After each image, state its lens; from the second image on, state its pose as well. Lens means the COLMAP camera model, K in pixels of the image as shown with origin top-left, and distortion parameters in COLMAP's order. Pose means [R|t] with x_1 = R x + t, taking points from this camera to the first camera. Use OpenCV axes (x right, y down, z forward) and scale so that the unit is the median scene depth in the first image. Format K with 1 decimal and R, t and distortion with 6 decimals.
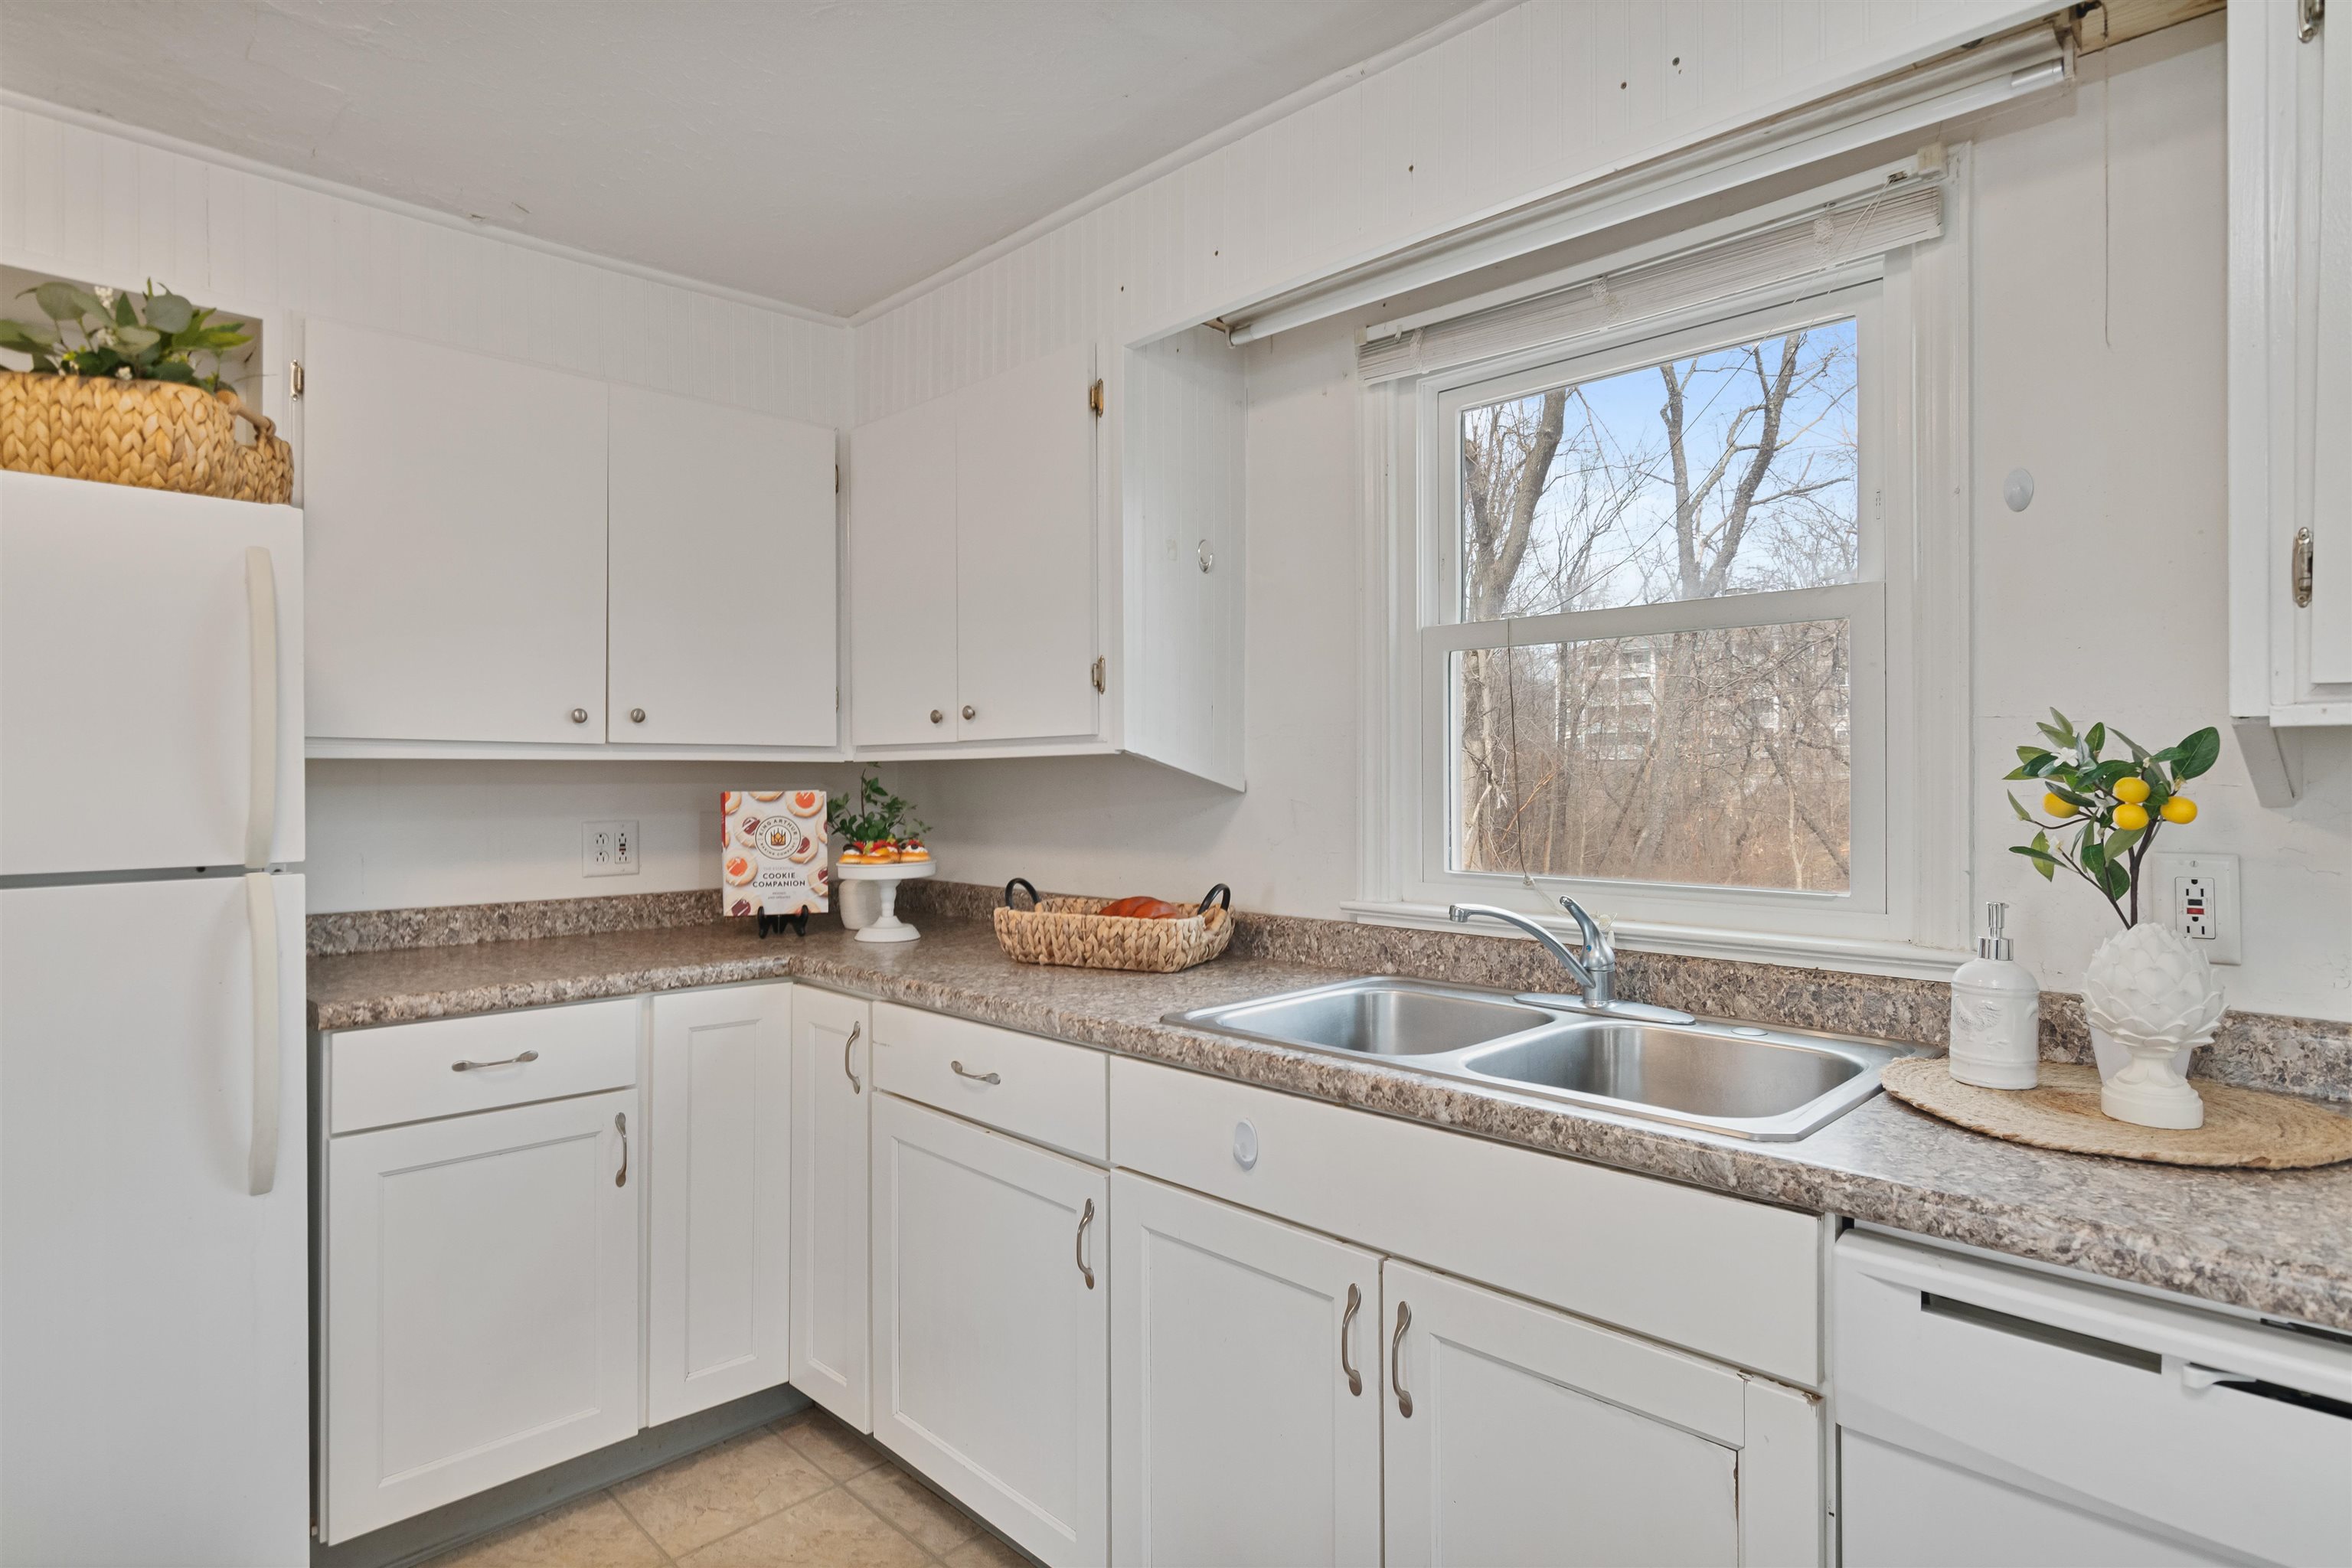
lens RADIAL K [[1243.9, 0, 1173.8], [0, 1243.9, 775.7], [0, 0, 1]] dist [-0.002095, -0.000597]
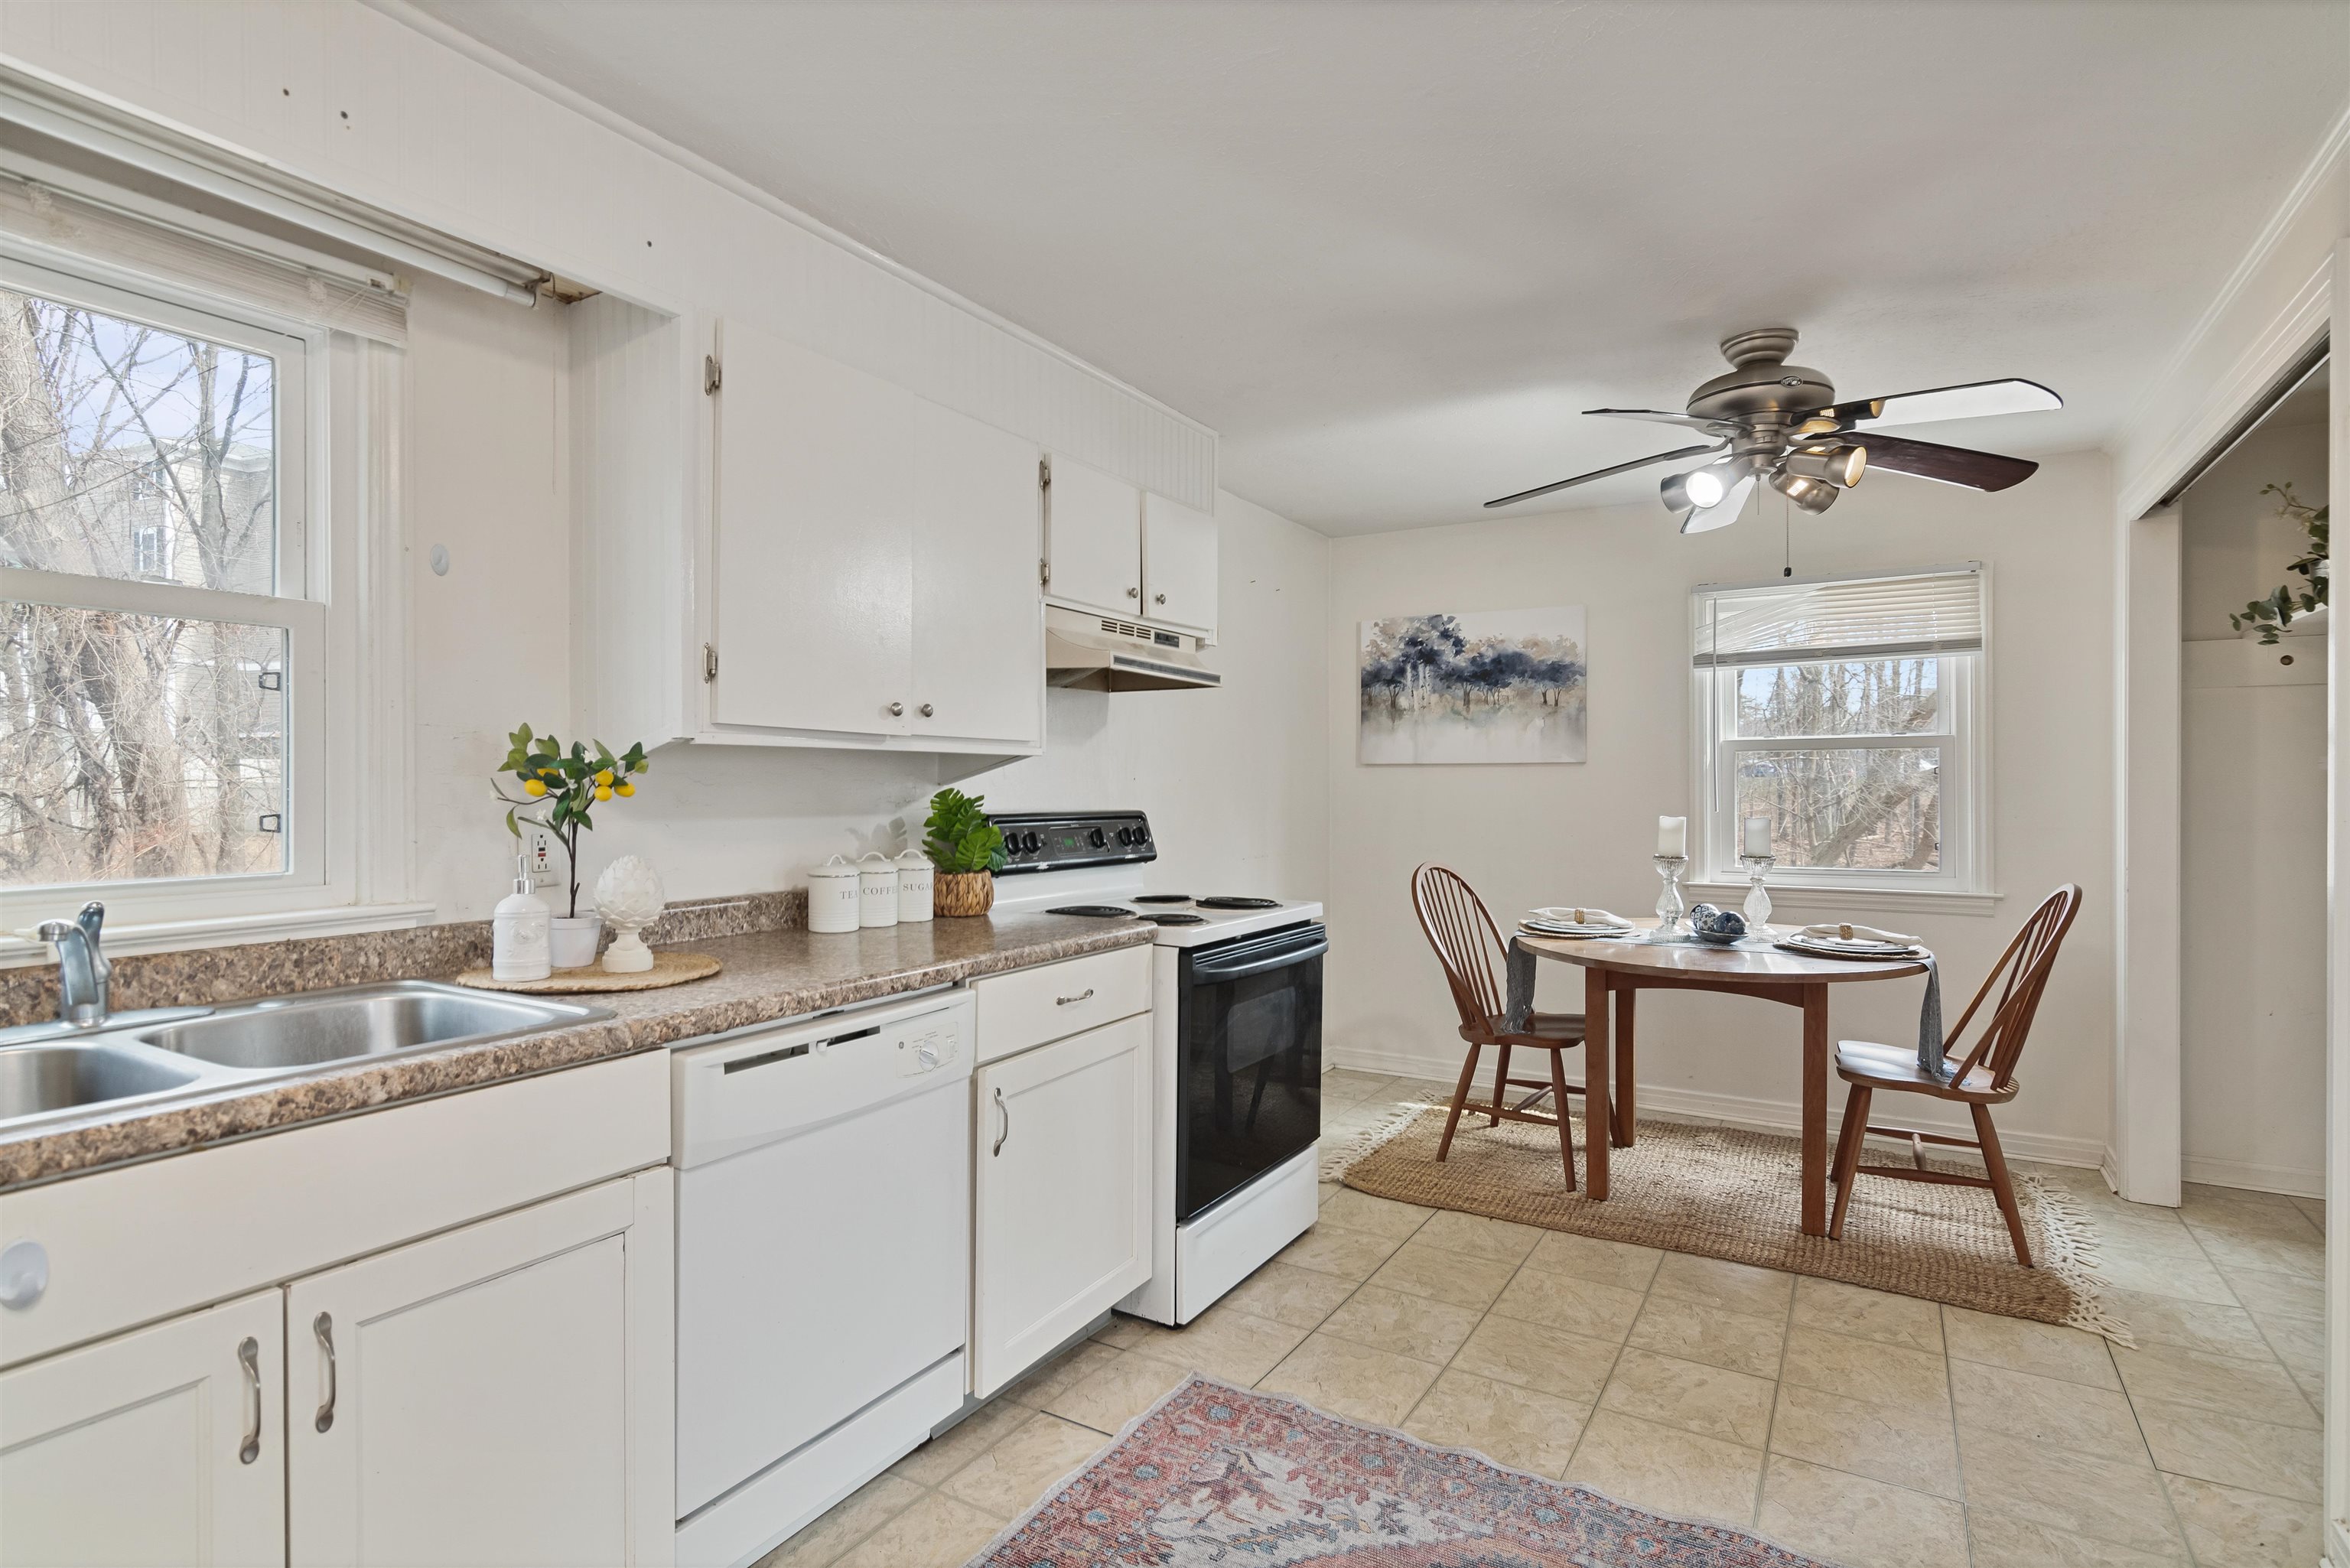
lens RADIAL K [[1171.9, 0, 1144.1], [0, 1171.9, 785.2], [0, 0, 1]] dist [0.003123, 0.001488]
pose [[-0.220570, -0.000848, 0.975371, -0.662898], [0.000300, 1.000000, 0.000937, 0.014563], [-0.975371, 0.000499, -0.220569, 0.466185]]
